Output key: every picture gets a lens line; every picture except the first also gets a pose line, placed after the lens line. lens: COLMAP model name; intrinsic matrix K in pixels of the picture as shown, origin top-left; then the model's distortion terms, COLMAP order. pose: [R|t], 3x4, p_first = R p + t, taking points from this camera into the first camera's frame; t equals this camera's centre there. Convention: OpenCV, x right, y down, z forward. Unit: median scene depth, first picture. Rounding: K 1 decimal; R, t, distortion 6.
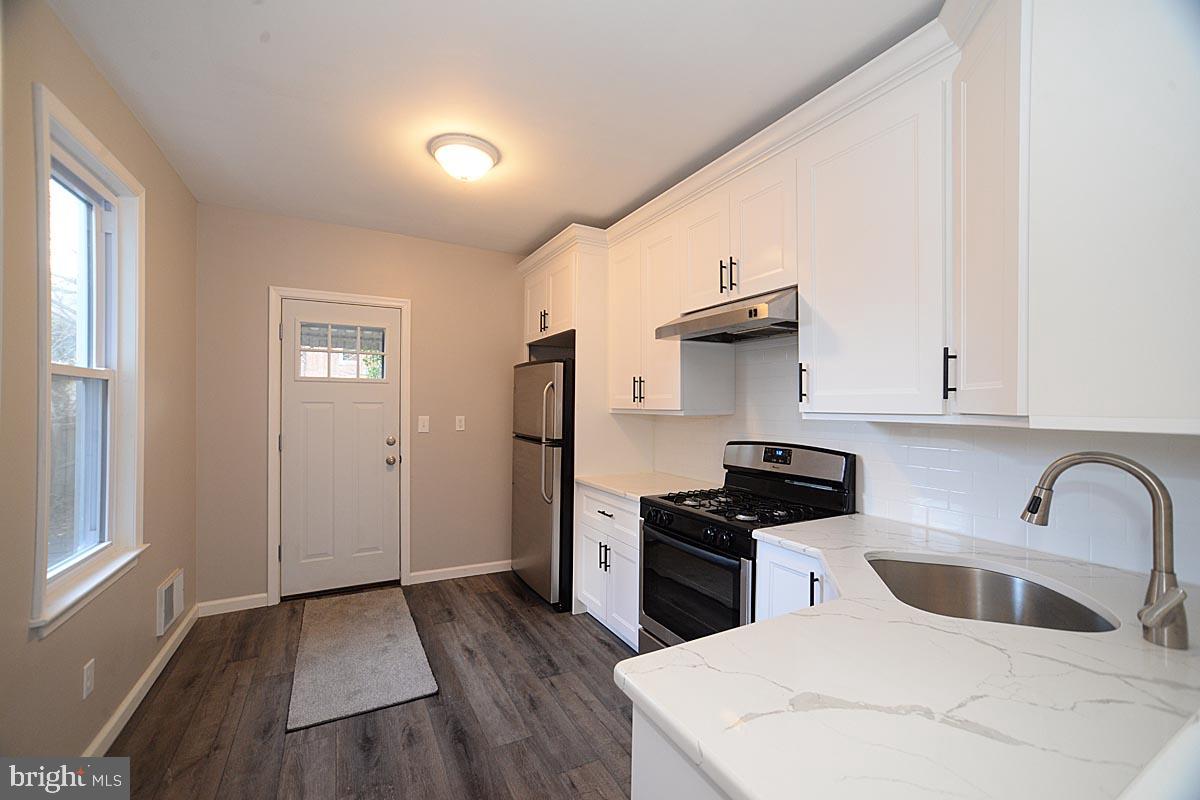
lens RADIAL K [[491.2, 0, 601.1], [0, 491.2, 404.7], [0, 0, 1]] dist [-0.056165, 0.031677]
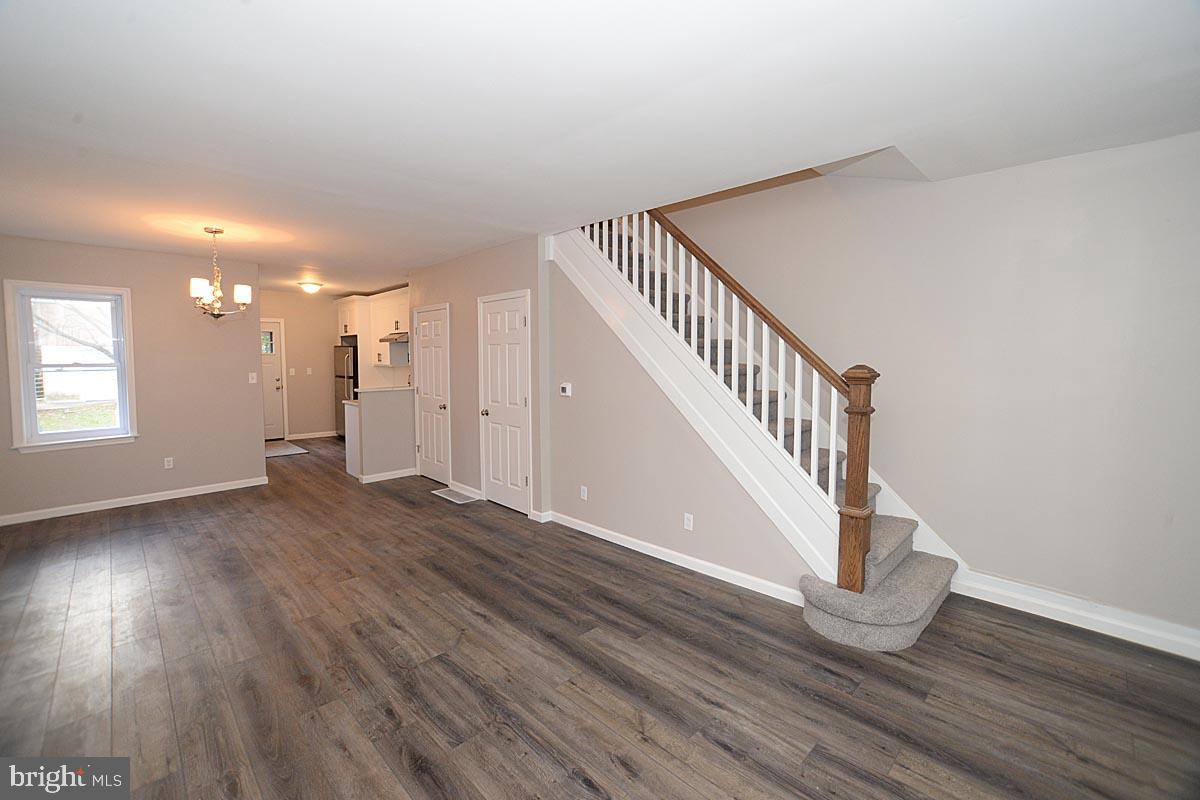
lens RADIAL K [[508.4, 0, 590.3], [0, 508.4, 390.3], [0, 0, 1]] dist [-0.028565, 0.015813]
pose [[0.966417, -0.026928, 0.255566, 0.572572], [0.009185, 0.997479, 0.070366, -0.042380], [-0.256816, -0.065656, 0.964227, -2.463227]]
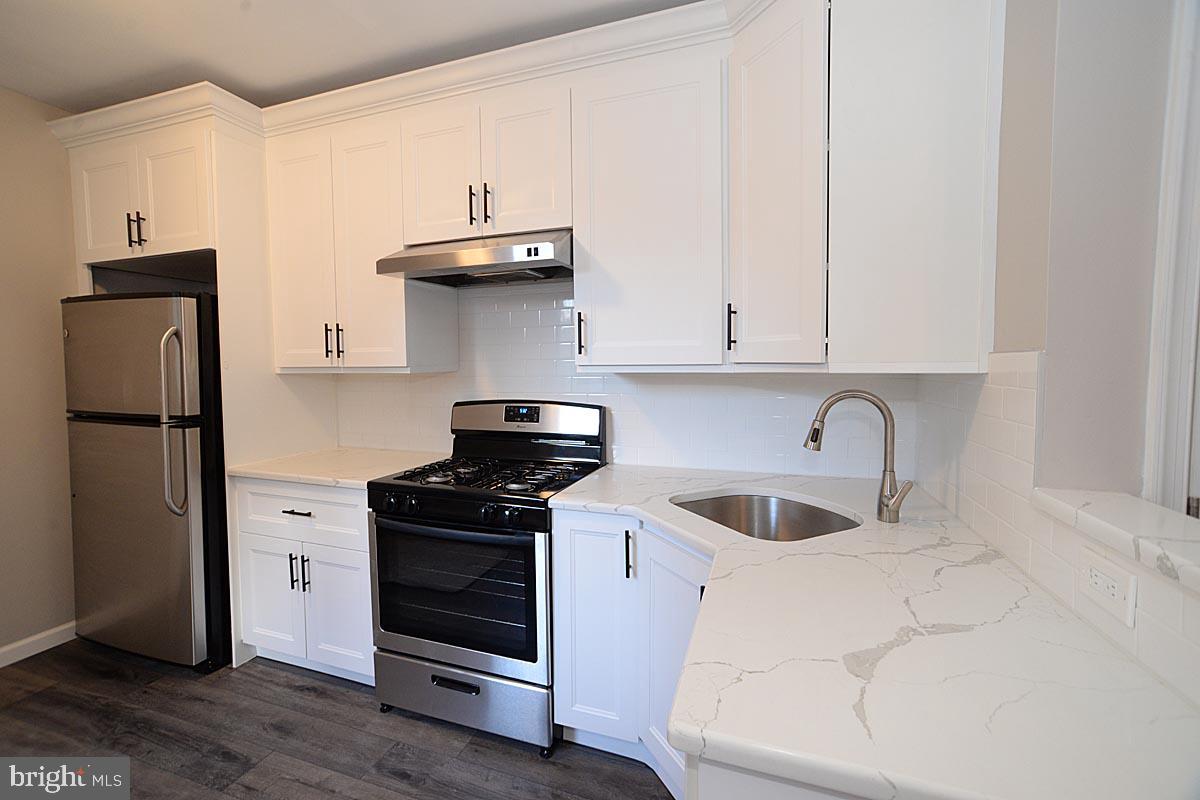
lens RADIAL K [[509.7, 0, 592.2], [0, 509.7, 388.9], [0, 0, 1]] dist [-0.041031, 0.024929]
pose [[0.743390, -0.046441, 0.667244, -0.169227], [0.012081, 0.998356, 0.056028, 0.004388], [-0.668749, -0.033590, 0.742729, 0.184313]]
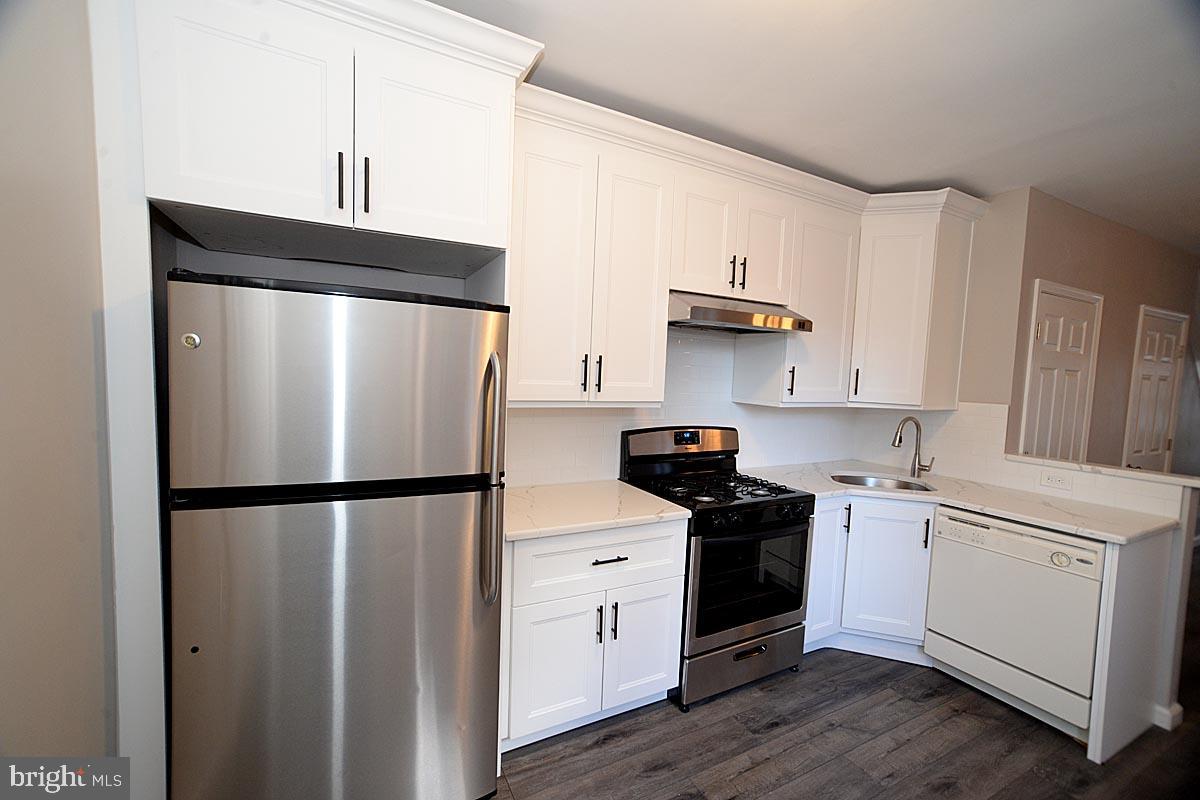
lens RADIAL K [[491.2, 0, 601.1], [0, 491.2, 404.7], [0, 0, 1]] dist [-0.056165, 0.031677]
pose [[0.017131, -0.075391, 0.997007, -0.705469], [-0.039541, 0.996322, 0.076018, -0.045260], [-0.999071, -0.040725, 0.014087, 1.108827]]
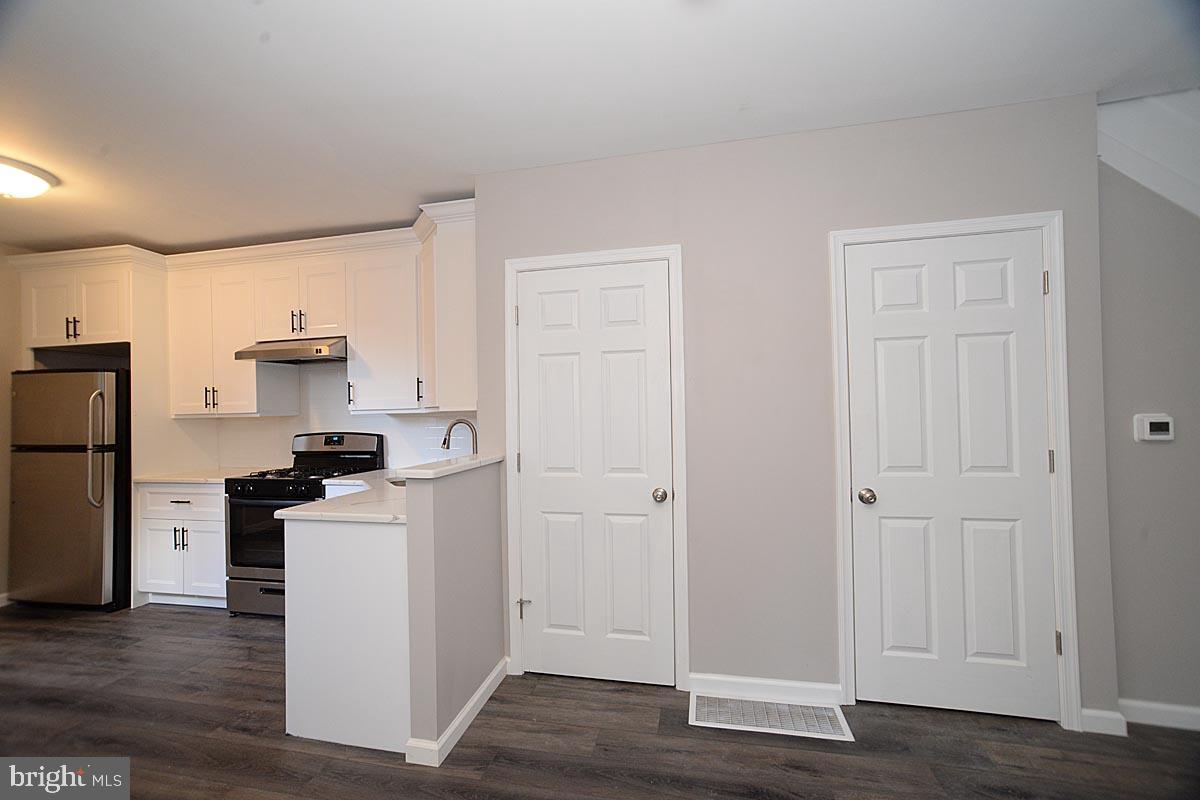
lens RADIAL K [[484.6, 0, 599.0], [0, 484.6, 405.9], [0, 0, 1]] dist [-0.035446, 0.020182]
pose [[0.643937, -0.012062, 0.764984, -0.242043], [0.025228, 0.999667, -0.005474, 0.023495], [-0.764663, 0.022824, 0.644027, -0.577604]]
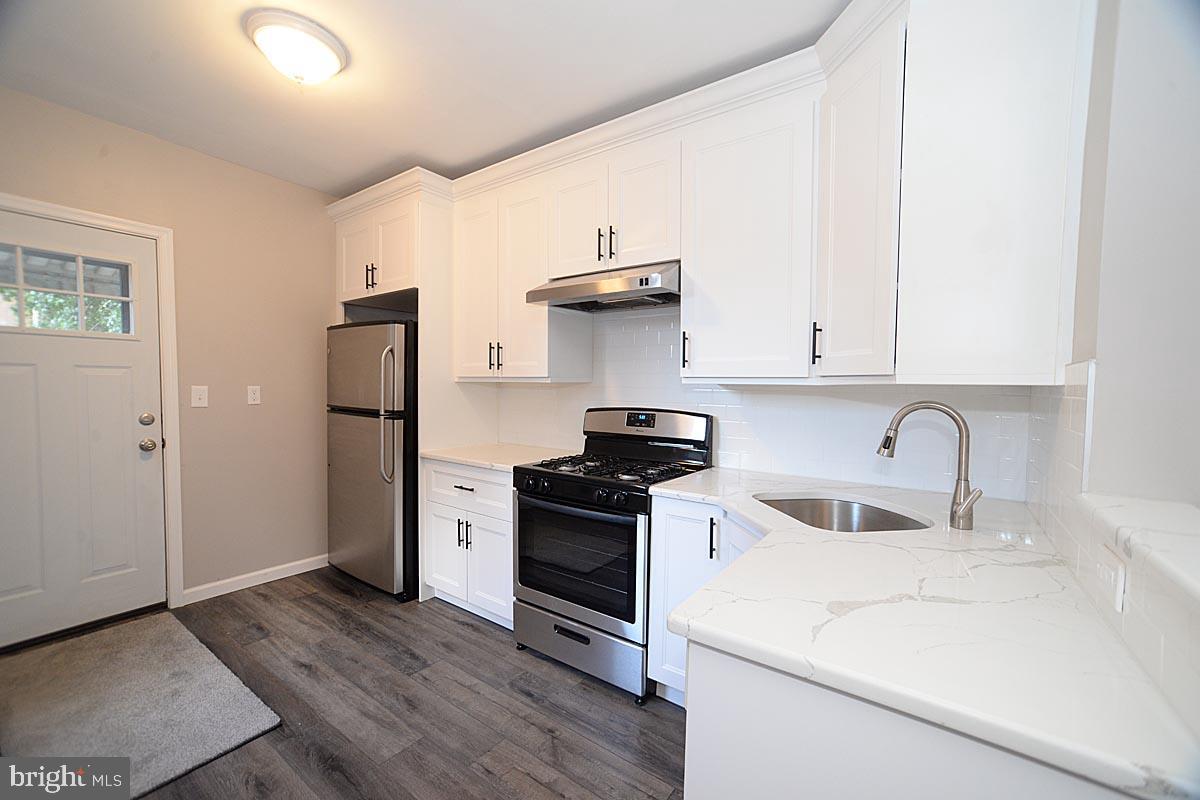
lens RADIAL K [[491.2, 0, 601.1], [0, 491.2, 404.7], [0, 0, 1]] dist [-0.056165, 0.031677]
pose [[0.902790, -0.014422, 0.429839, -0.169590], [-0.005816, 0.998937, 0.045732, 0.020901], [-0.430042, -0.043786, 0.901746, 0.060325]]
